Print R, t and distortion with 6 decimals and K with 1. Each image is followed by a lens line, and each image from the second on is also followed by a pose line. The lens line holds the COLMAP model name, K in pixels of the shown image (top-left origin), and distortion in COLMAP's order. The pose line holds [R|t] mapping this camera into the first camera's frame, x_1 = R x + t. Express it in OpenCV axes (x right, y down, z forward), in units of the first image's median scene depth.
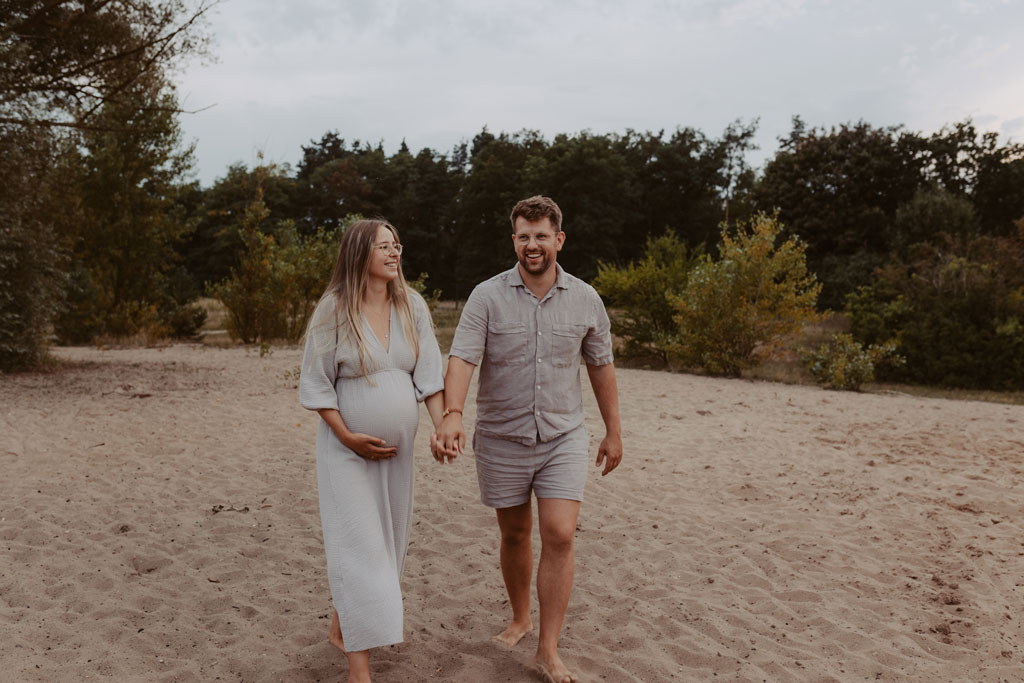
lens RADIAL K [[975.6, 0, 507.2], [0, 975.6, 335.1], [0, 0, 1]] dist [0.005388, -0.007978]
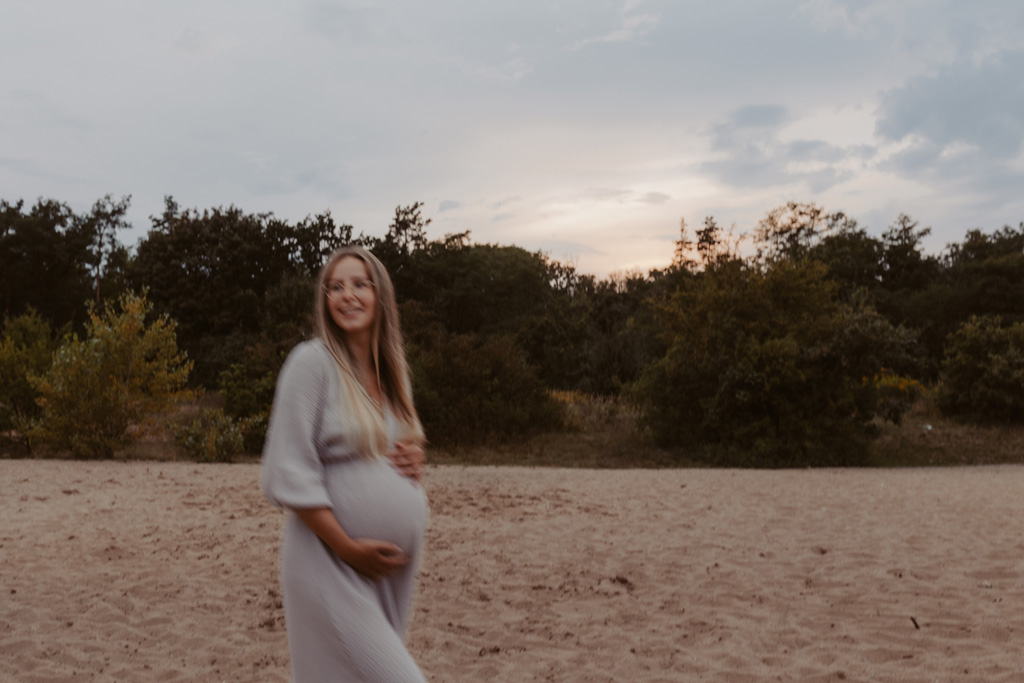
lens RADIAL K [[1000.4, 0, 512.0], [0, 1000.4, 341.5], [0, 0, 1]] dist [0.012257, -0.020404]
pose [[0.820053, -0.007445, 0.572239, -0.004389], [0.052004, 0.996748, -0.061556, 0.006885], [-0.569919, 0.080237, 0.817774, -0.041961]]
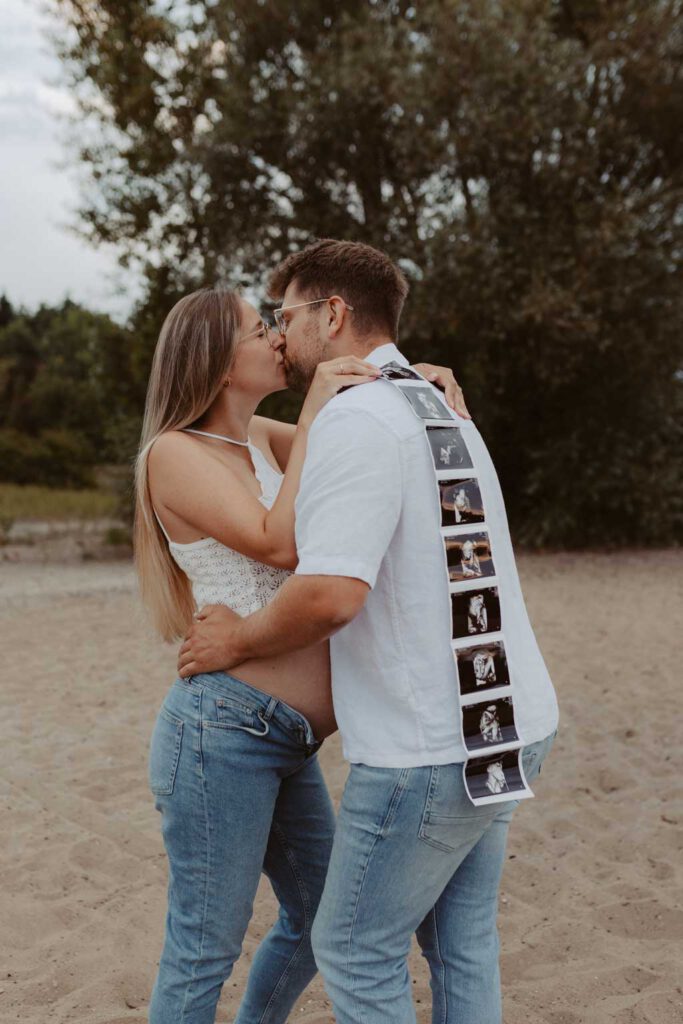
lens RADIAL K [[1089.9, 0, 341.5], [0, 1089.9, 512.0], [0, 0, 1]] dist [0.024484, 0.008349]
pose [[0.646375, 0.019050, -0.762782, 0.037601], [-0.016932, 0.999800, 0.010621, 0.000439], [0.762832, 0.006050, 0.646569, 0.046726]]
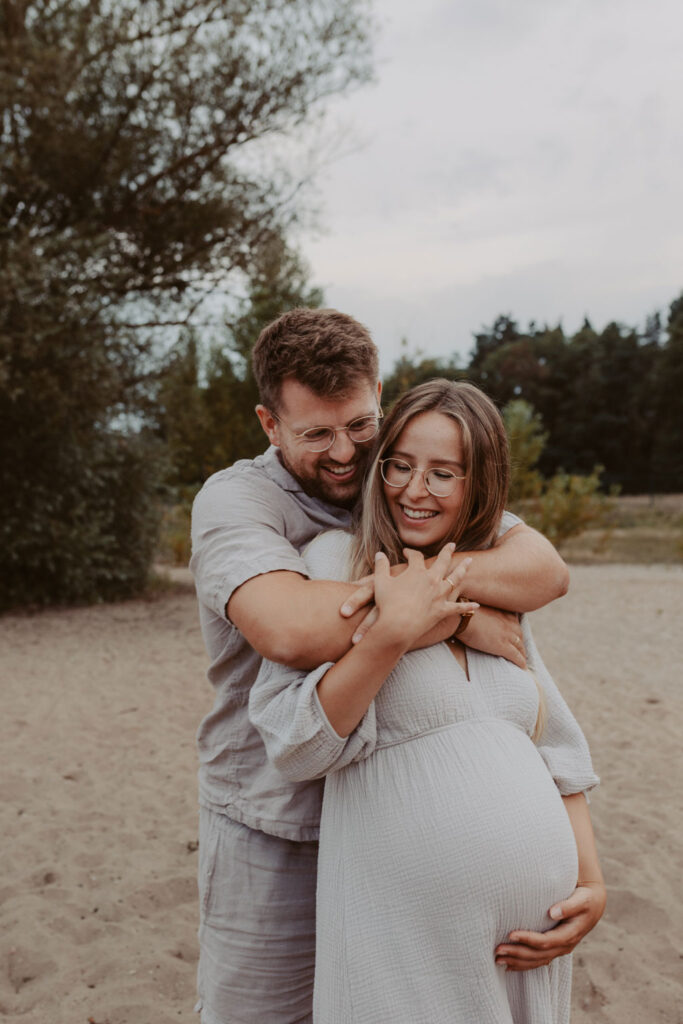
lens RADIAL K [[1056.4, 0, 320.3], [0, 1056.4, 507.6], [0, 0, 1]] dist [-0.010556, 0.000164]
pose [[0.933399, -0.037012, -0.356926, 0.012053], [0.027409, 0.999114, -0.031928, -0.006623], [0.357792, 0.020018, 0.933587, 0.088881]]
